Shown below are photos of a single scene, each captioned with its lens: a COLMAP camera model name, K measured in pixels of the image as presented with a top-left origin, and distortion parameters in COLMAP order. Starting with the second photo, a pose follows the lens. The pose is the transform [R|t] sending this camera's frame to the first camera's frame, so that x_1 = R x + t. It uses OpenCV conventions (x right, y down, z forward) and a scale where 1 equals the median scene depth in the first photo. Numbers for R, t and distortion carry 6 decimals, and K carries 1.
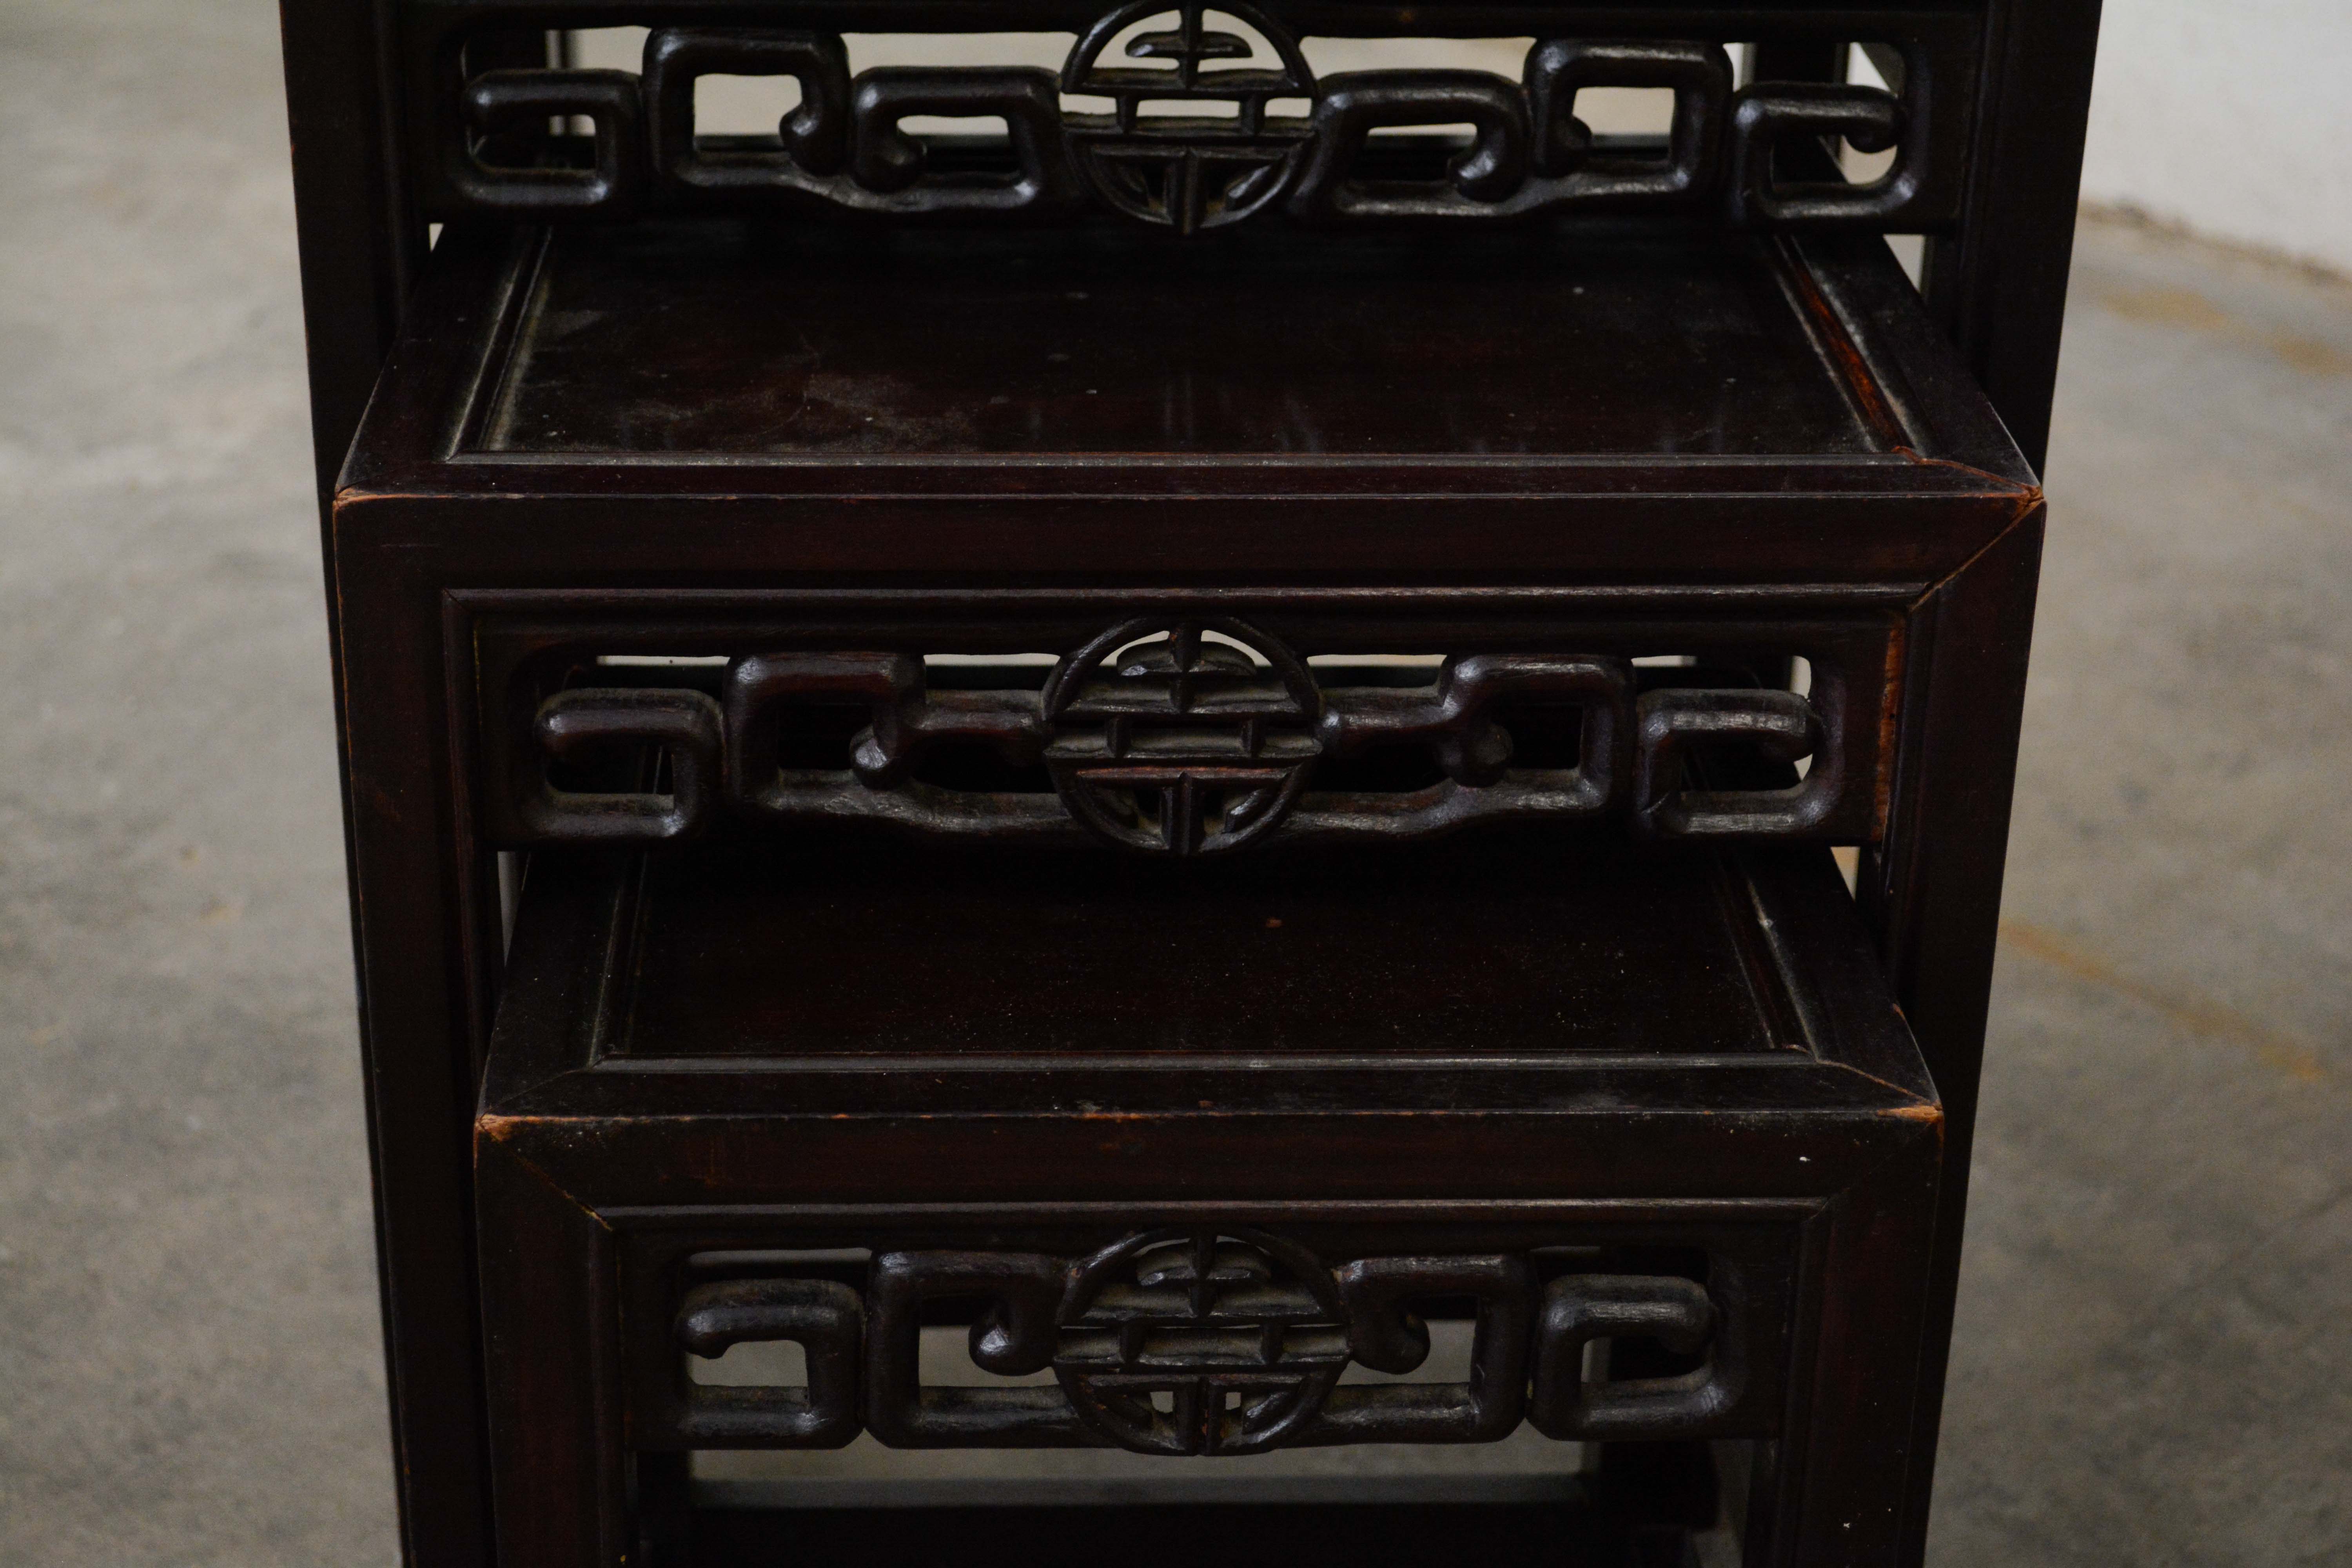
lens RADIAL K [[3984.9, 0, 1176.5], [0, 3984.9, 796.9], [0, 0, 1]] dist [0.009499, 0.000000]
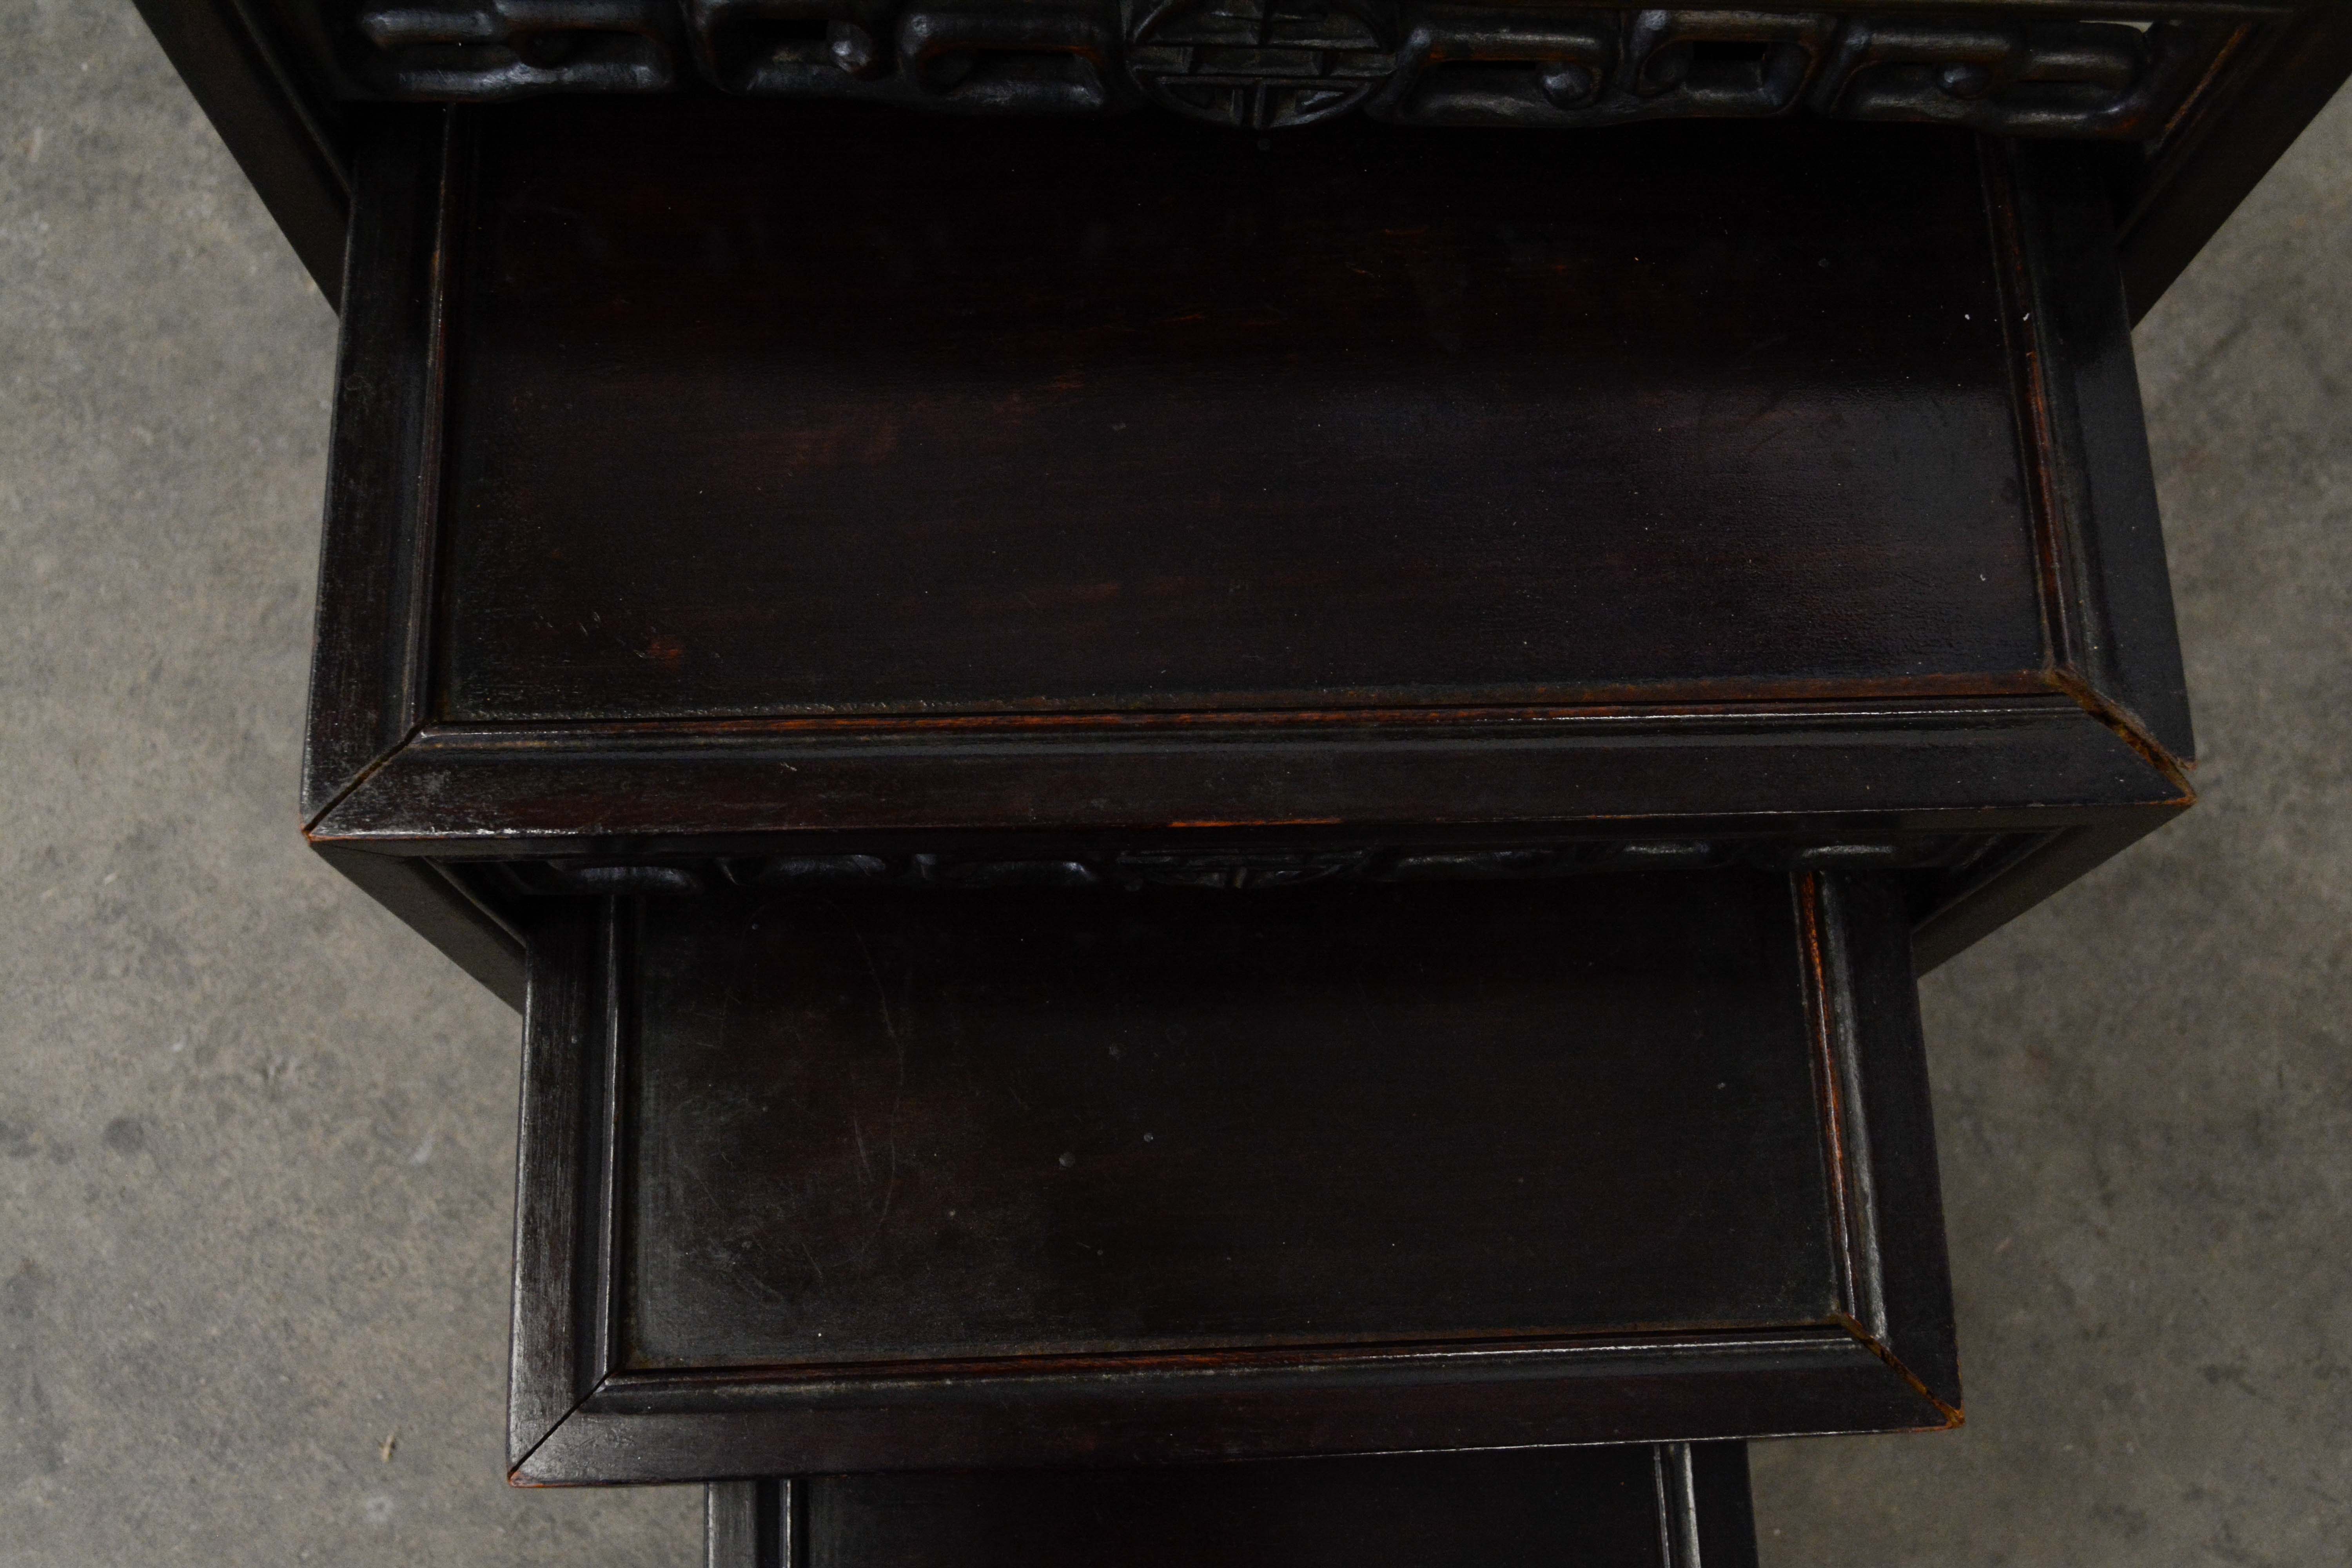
lens RADIAL K [[2451.3, 0, 1166.7], [0, 2451.3, 776.5], [0, 0, 1]] dist [-0.045768, 0.000000]
pose [[0.999955, 0.008955, -0.003163, -0.015368], [-0.003708, 0.674692, 0.738090, -0.698313], [0.008744, -0.738045, 0.674695, 0.628913]]
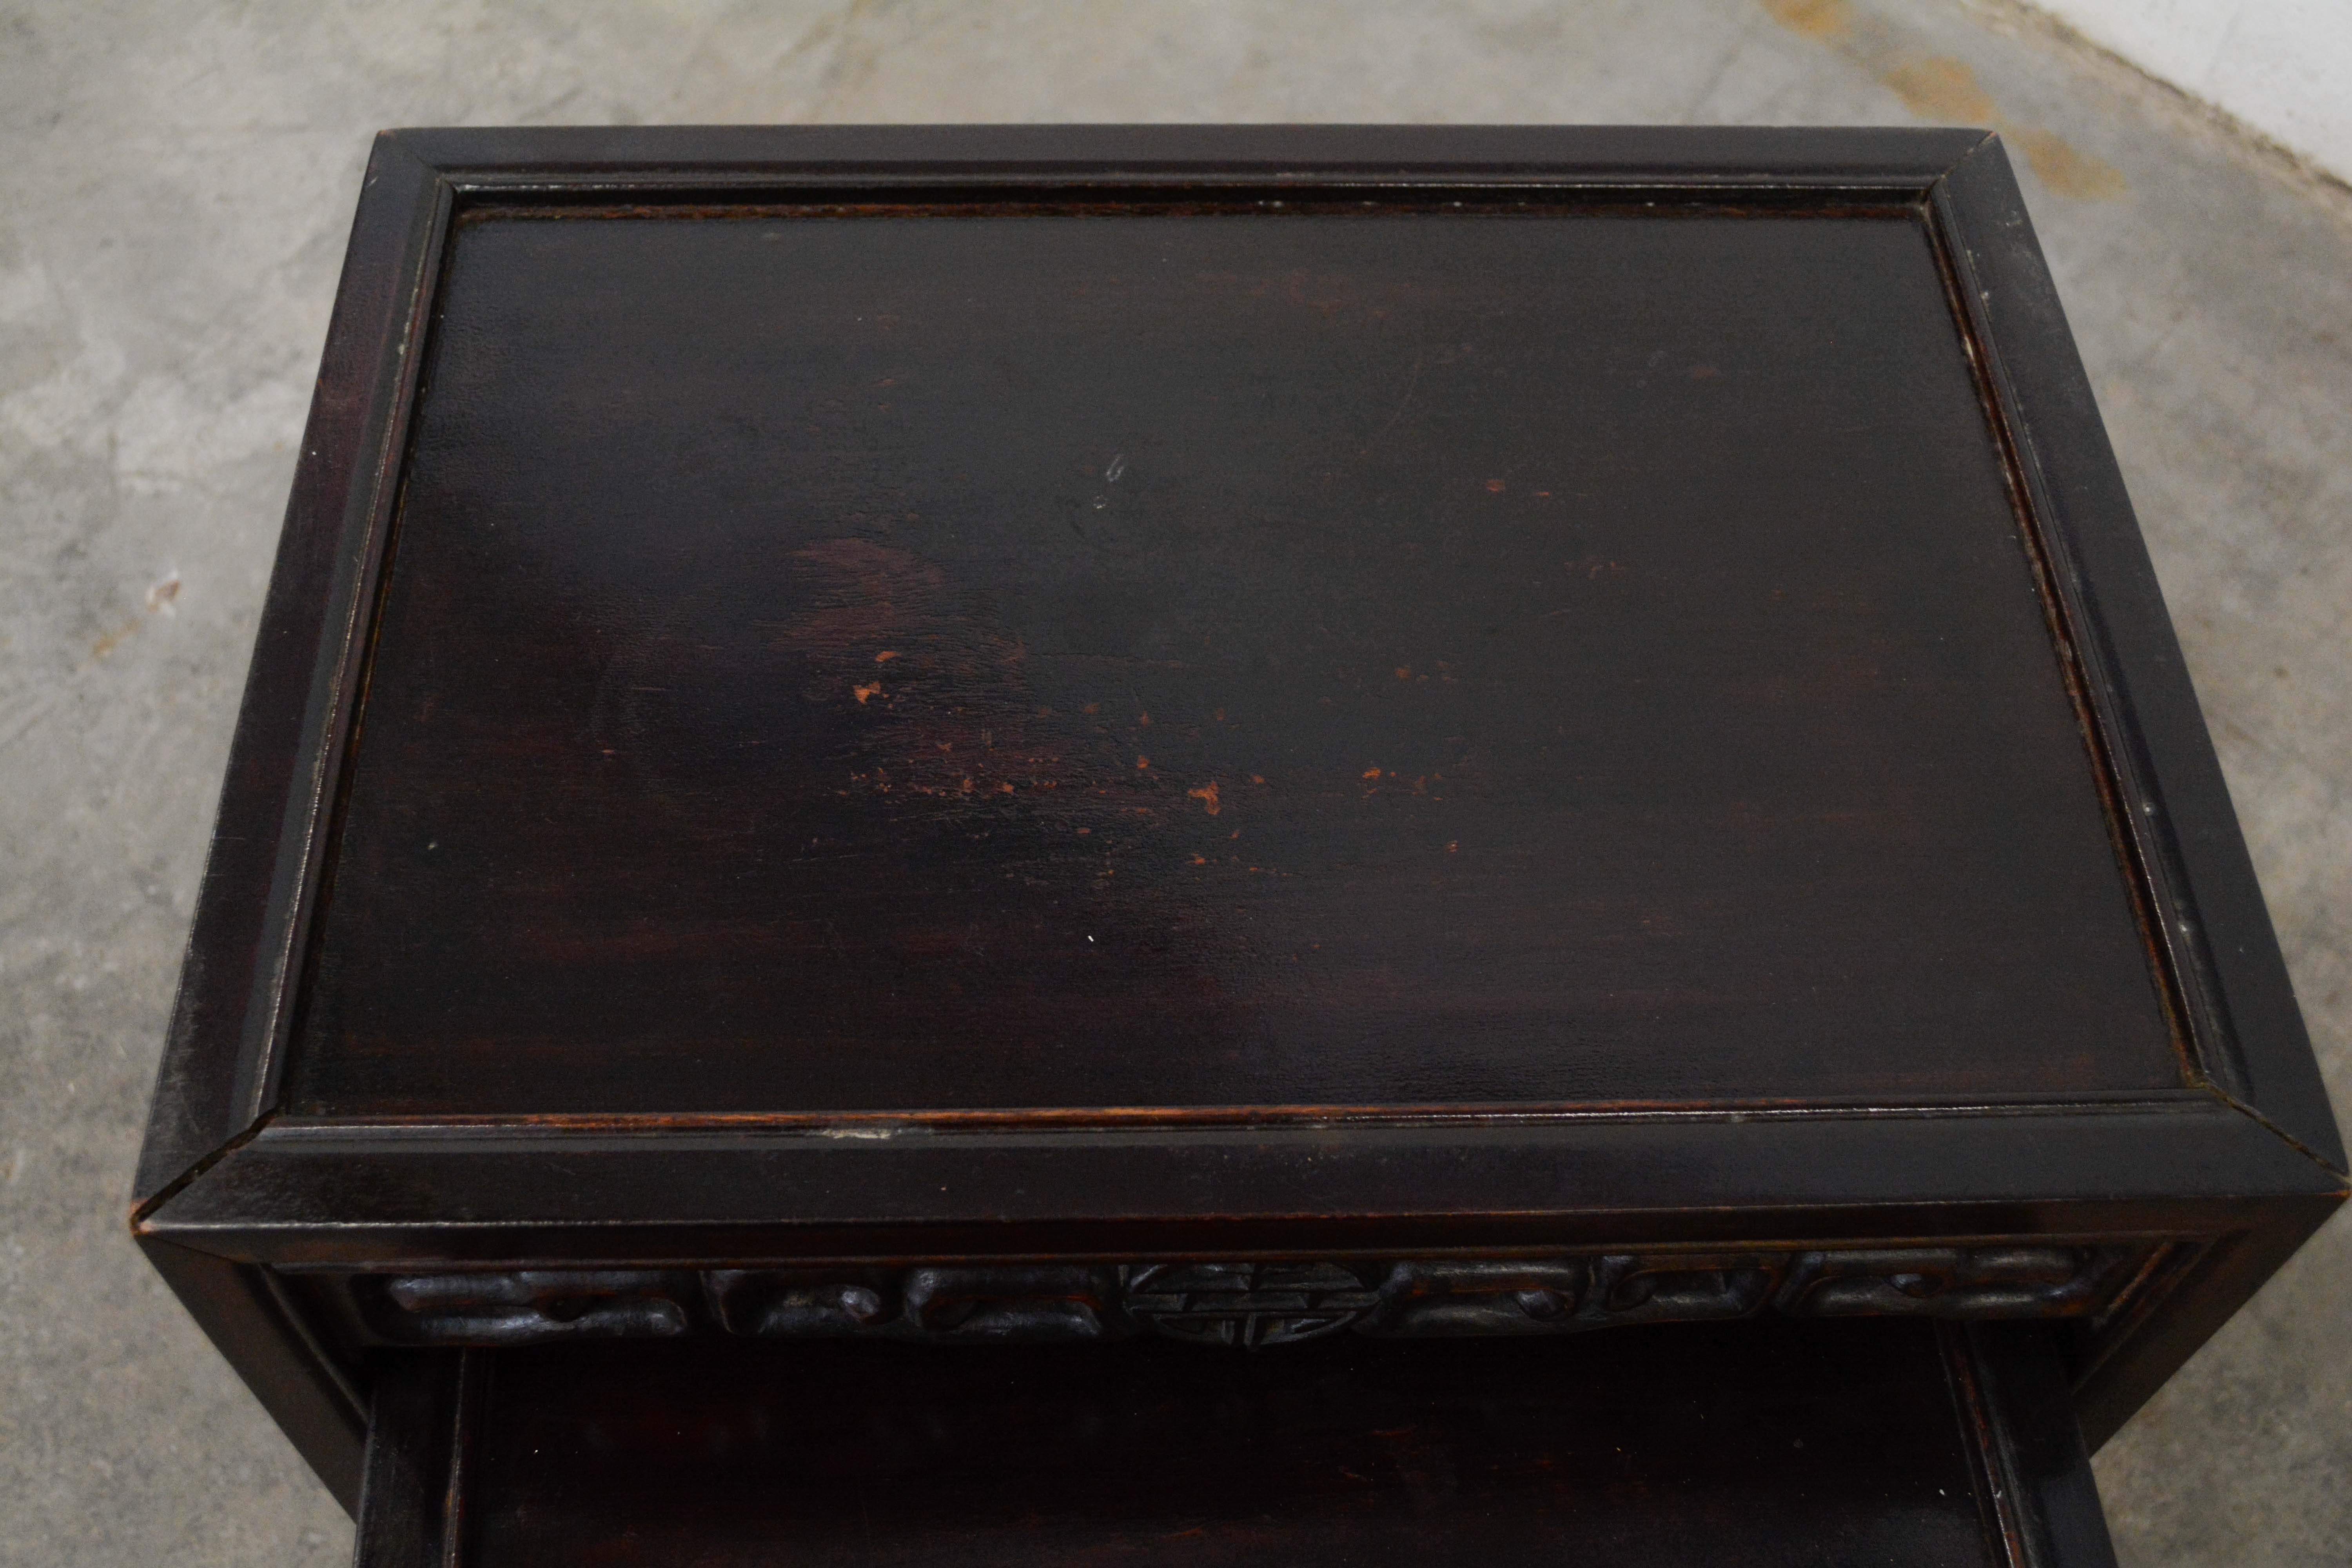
lens RADIAL K [[2451.3, 0, 1159.1], [0, 2451.3, 778.7], [0, 0, 1]] dist [-0.045768, 0.000000]
pose [[0.999449, -0.023162, 0.023777, -0.032017], [0.008458, 0.870370, 0.492325, -0.806148], [-0.032098, -0.491853, 0.870086, 0.682709]]
